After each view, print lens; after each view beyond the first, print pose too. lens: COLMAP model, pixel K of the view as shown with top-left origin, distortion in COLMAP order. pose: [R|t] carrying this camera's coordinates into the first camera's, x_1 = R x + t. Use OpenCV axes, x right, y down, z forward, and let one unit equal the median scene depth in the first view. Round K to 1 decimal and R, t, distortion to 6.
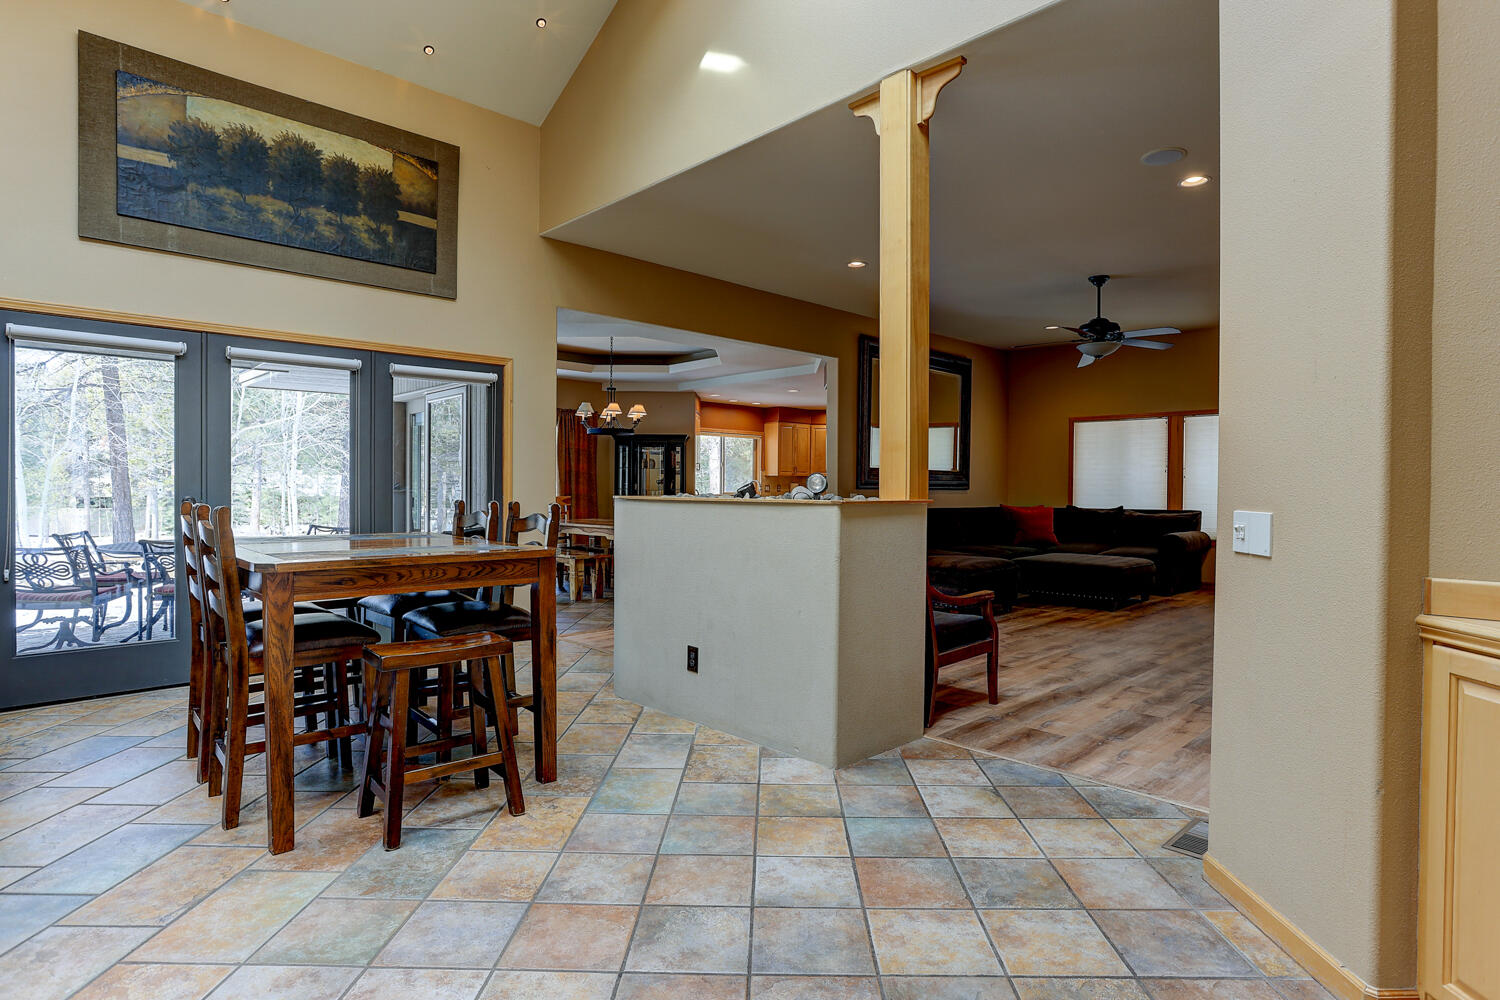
lens RADIAL K [[779.6, 0, 756.8], [0, 779.6, 495.6], [0, 0, 1]] dist [-0.034337, 0.000485]
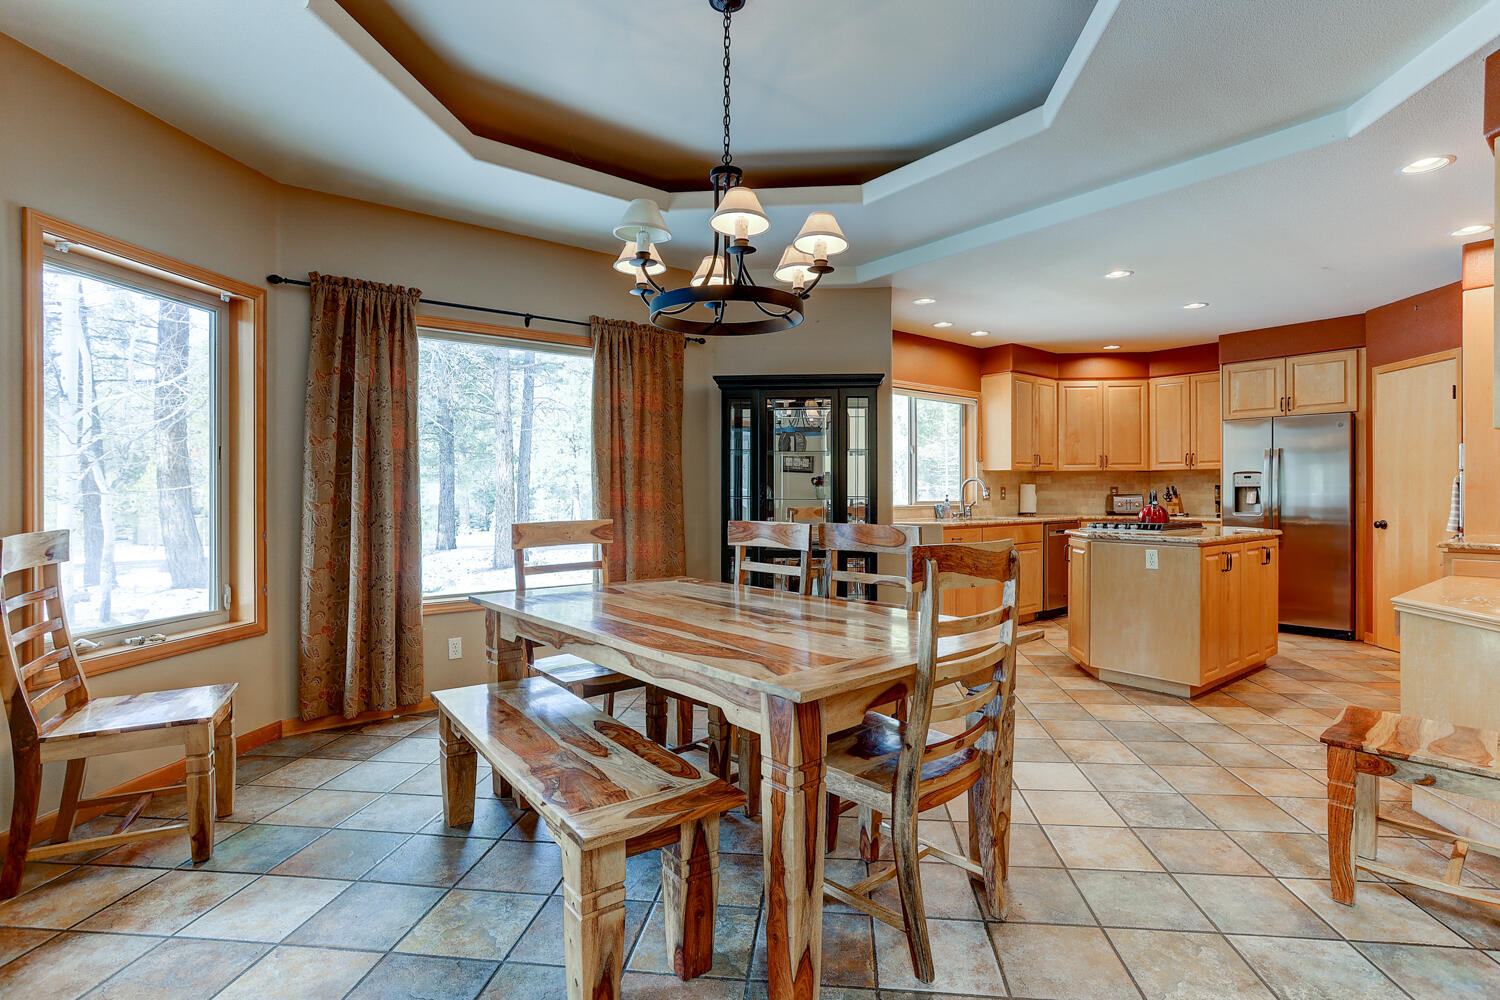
lens RADIAL K [[756.2, 0, 752.4], [0, 756.2, 493.9], [0, 0, 1]] dist [-0.048423, 0.027959]
pose [[0.994321, -0.005038, -0.106304, -0.140419], [0.004124, 0.999953, -0.008817, -0.008046], [0.106343, 0.008329, 0.994295, 0.674275]]
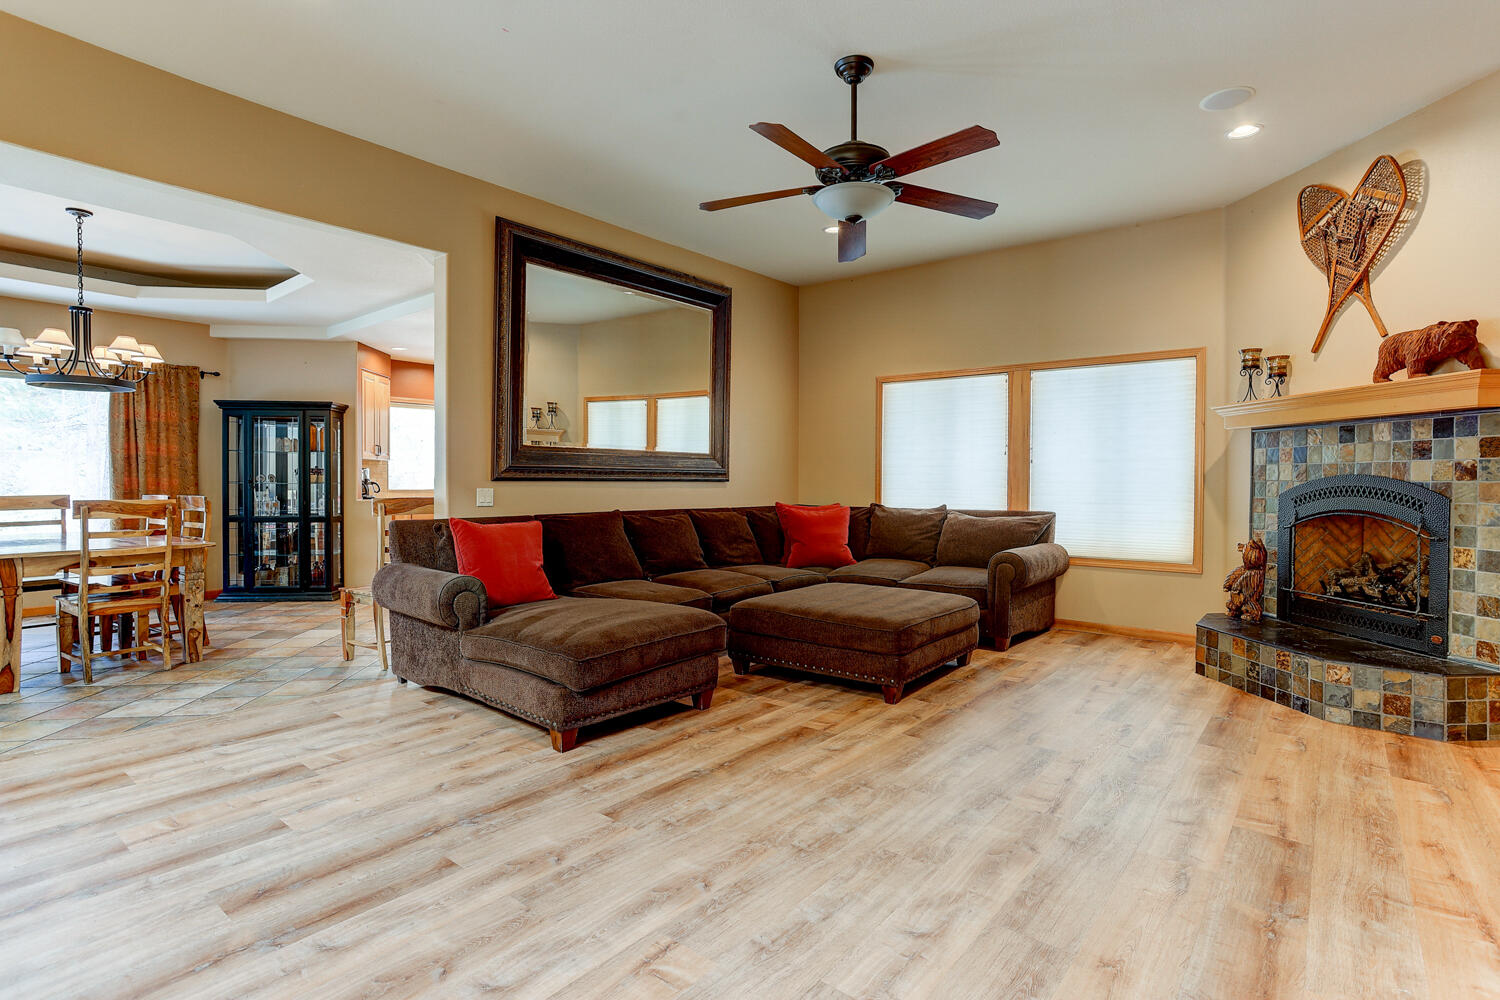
lens RADIAL K [[756.2, 0, 752.4], [0, 756.2, 493.9], [0, 0, 1]] dist [-0.048423, 0.027959]
pose [[0.991812, -0.004953, 0.127608, 0.224126], [0.004276, 0.999975, 0.005581, -0.001120], [-0.127632, -0.004989, 0.991809, 0.373366]]
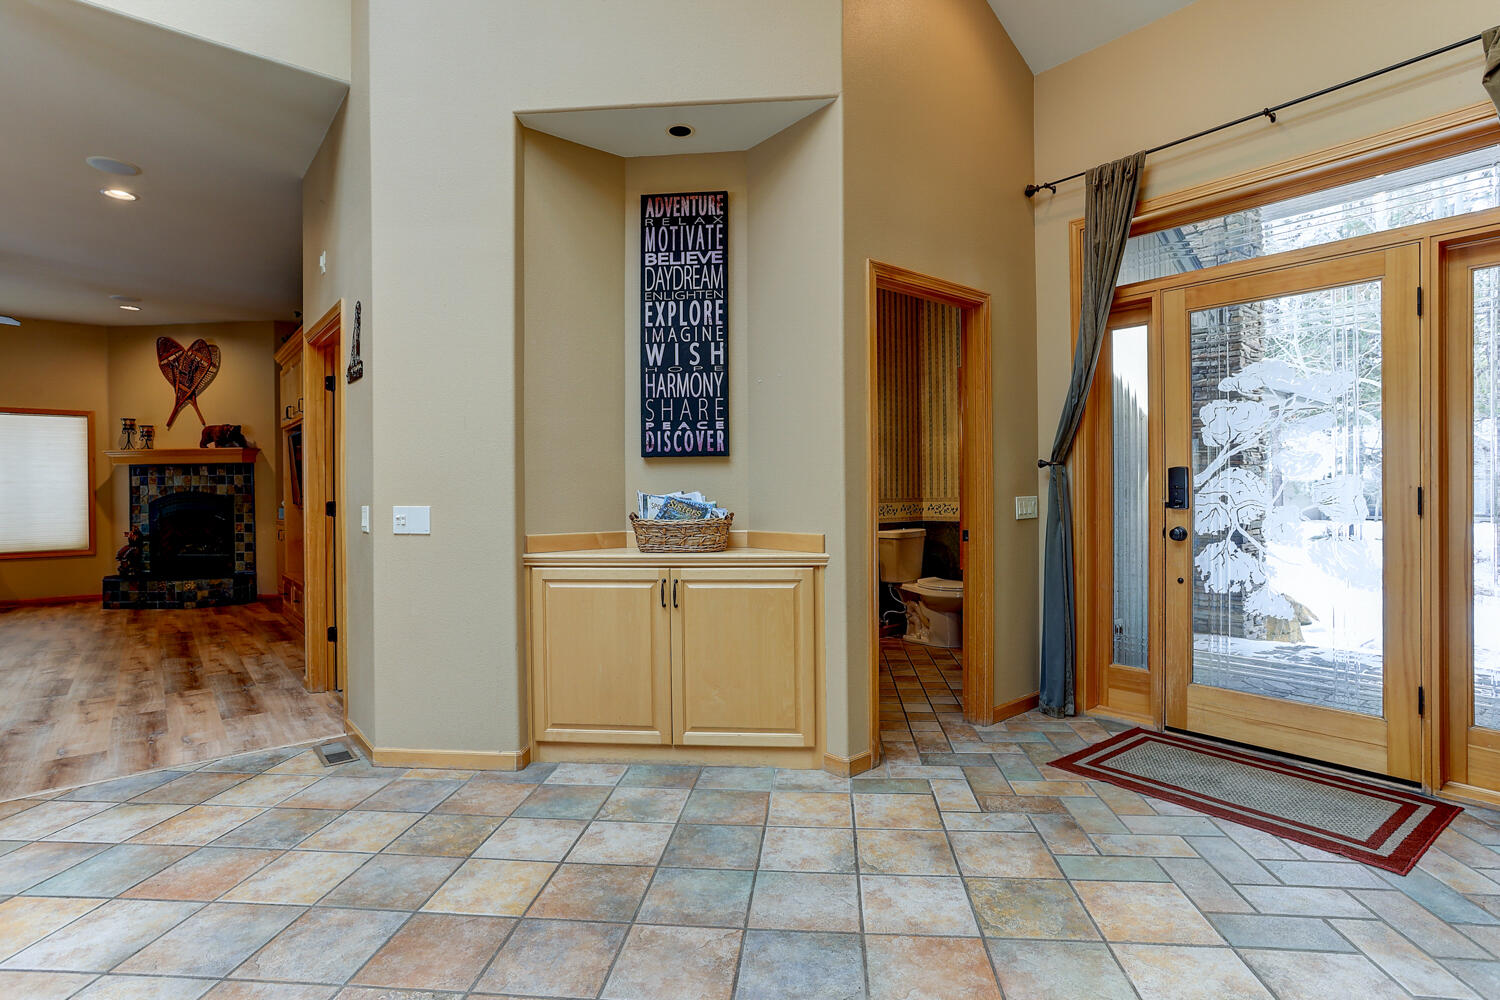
lens RADIAL K [[756.2, 0, 752.4], [0, 756.2, 493.9], [0, 0, 1]] dist [-0.048423, 0.027959]
pose [[0.080358, -0.011832, 0.996696, -0.174483], [0.020528, 0.999737, 0.010213, -0.001188], [-0.996555, 0.019639, 0.080580, 0.042159]]
